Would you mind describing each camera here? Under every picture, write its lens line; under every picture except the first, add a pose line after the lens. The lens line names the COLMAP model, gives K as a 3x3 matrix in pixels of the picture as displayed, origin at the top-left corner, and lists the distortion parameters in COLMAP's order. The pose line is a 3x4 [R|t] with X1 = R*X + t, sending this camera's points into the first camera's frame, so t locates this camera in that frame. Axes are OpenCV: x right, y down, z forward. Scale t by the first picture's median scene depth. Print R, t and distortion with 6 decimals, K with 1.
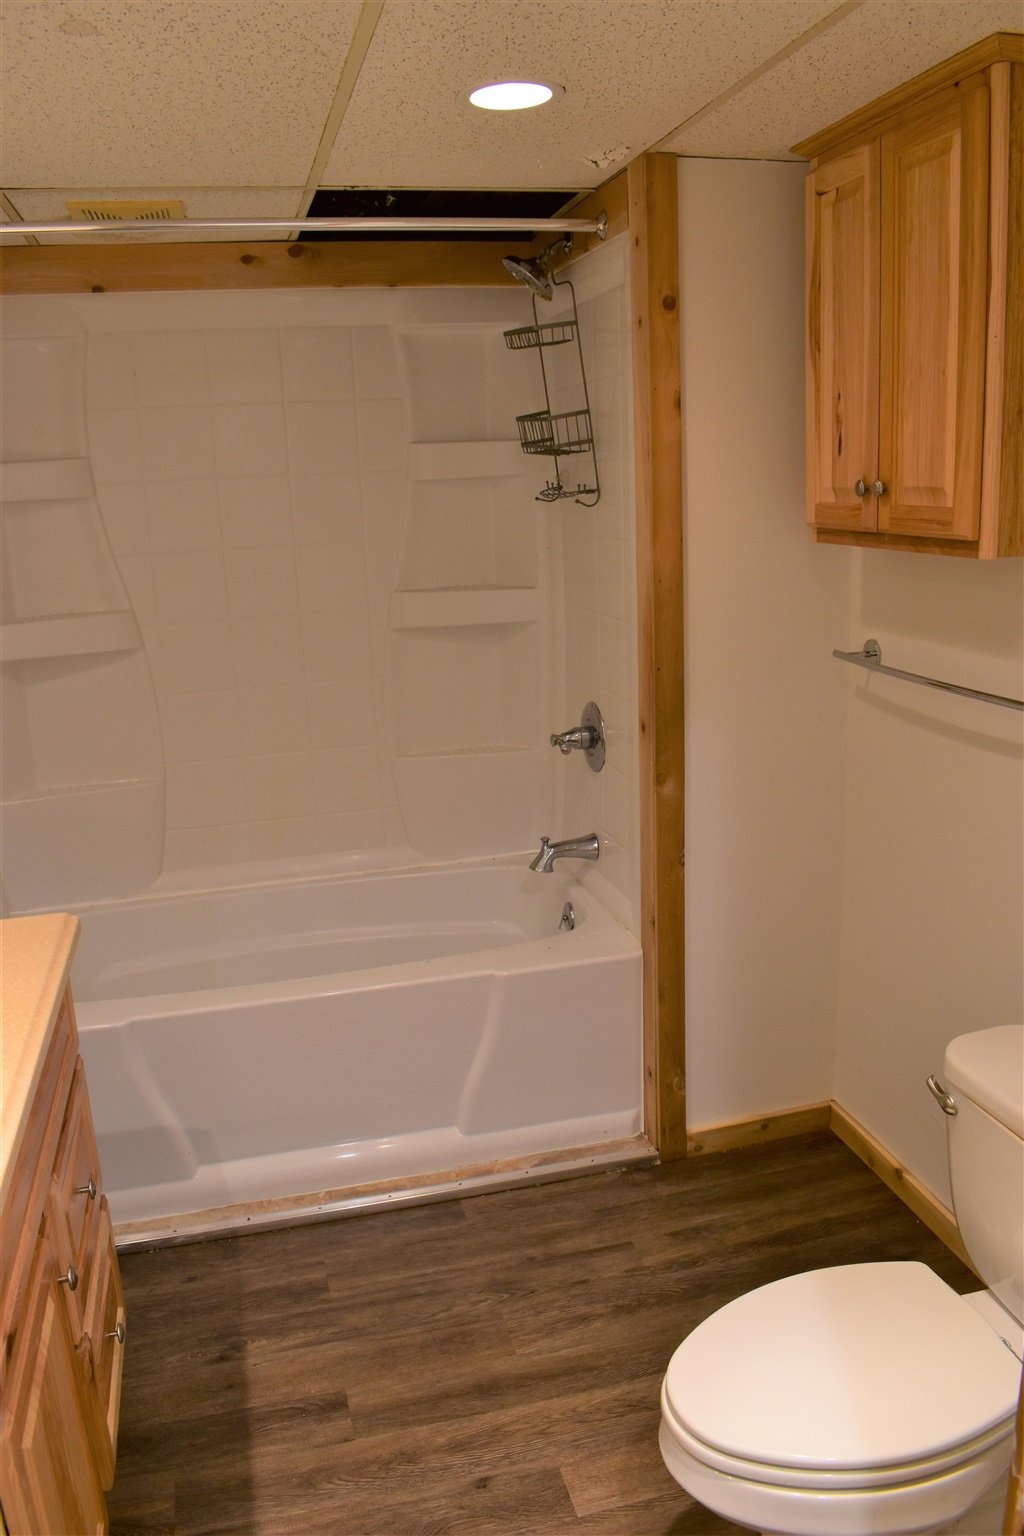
lens RADIAL K [[1198.7, 0, 515.5], [0, 1198.7, 767.1], [0, 0, 1]] dist [-0.099421, 0.019521]
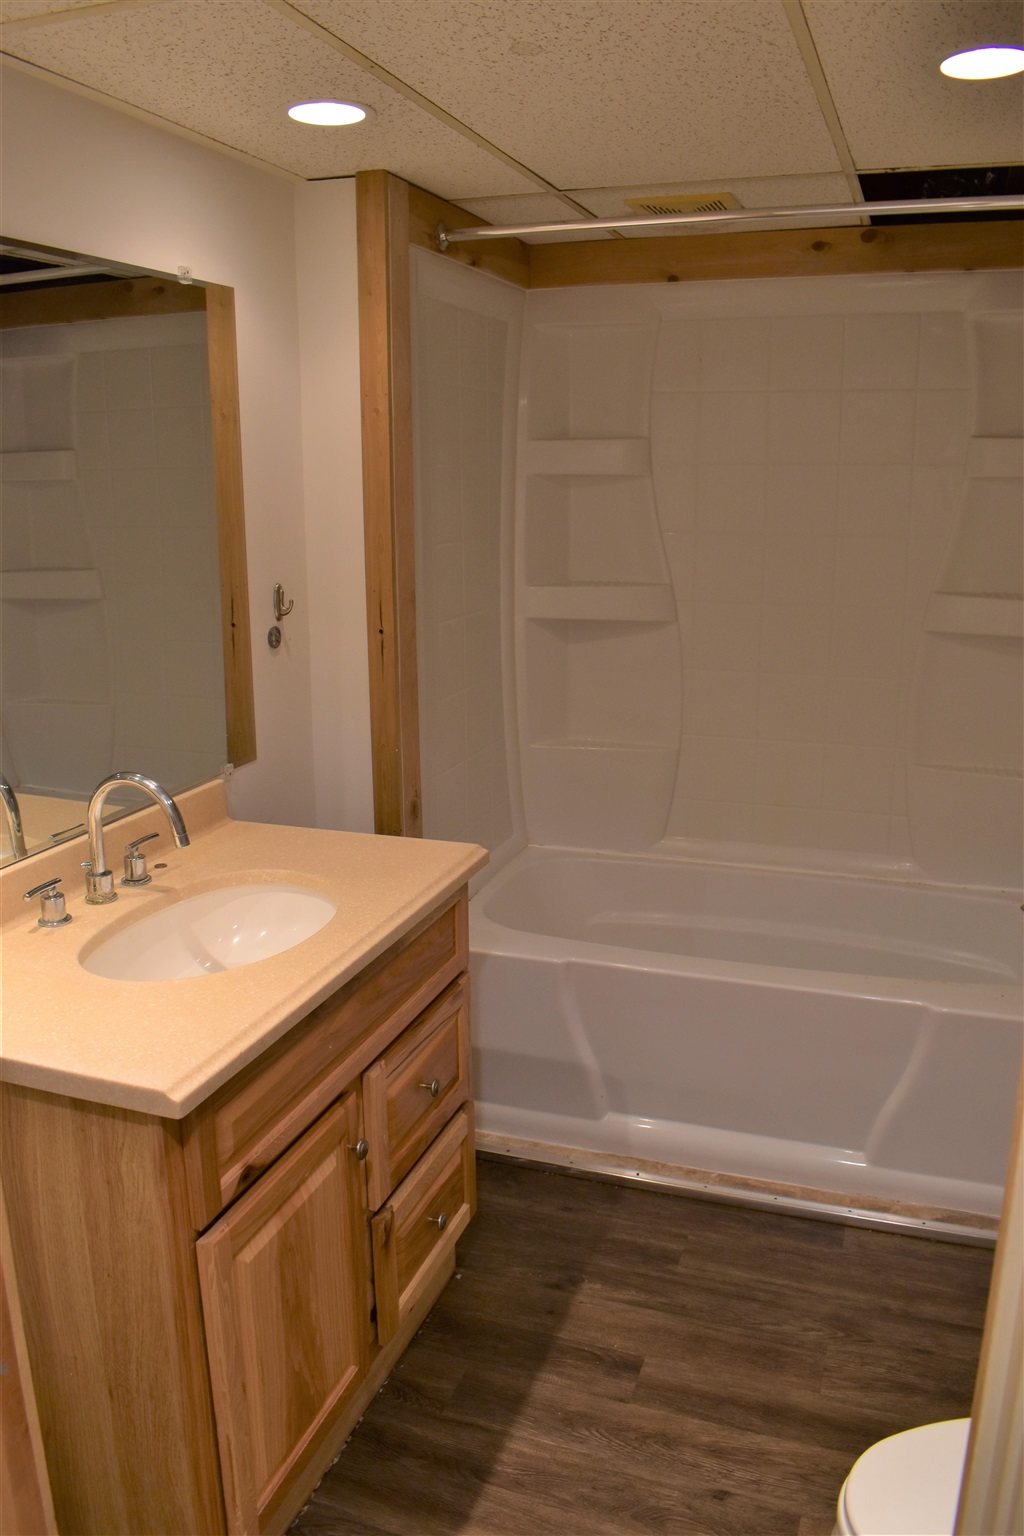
lens RADIAL K [[1198.7, 0, 515.5], [0, 1198.7, 767.1], [0, 0, 1]] dist [-0.099421, 0.019521]
pose [[0.833219, 0.165778, -0.527507, 0.192196], [-0.158263, 0.985587, 0.059755, -0.018487], [0.529811, 0.033696, 0.847446, 0.043905]]
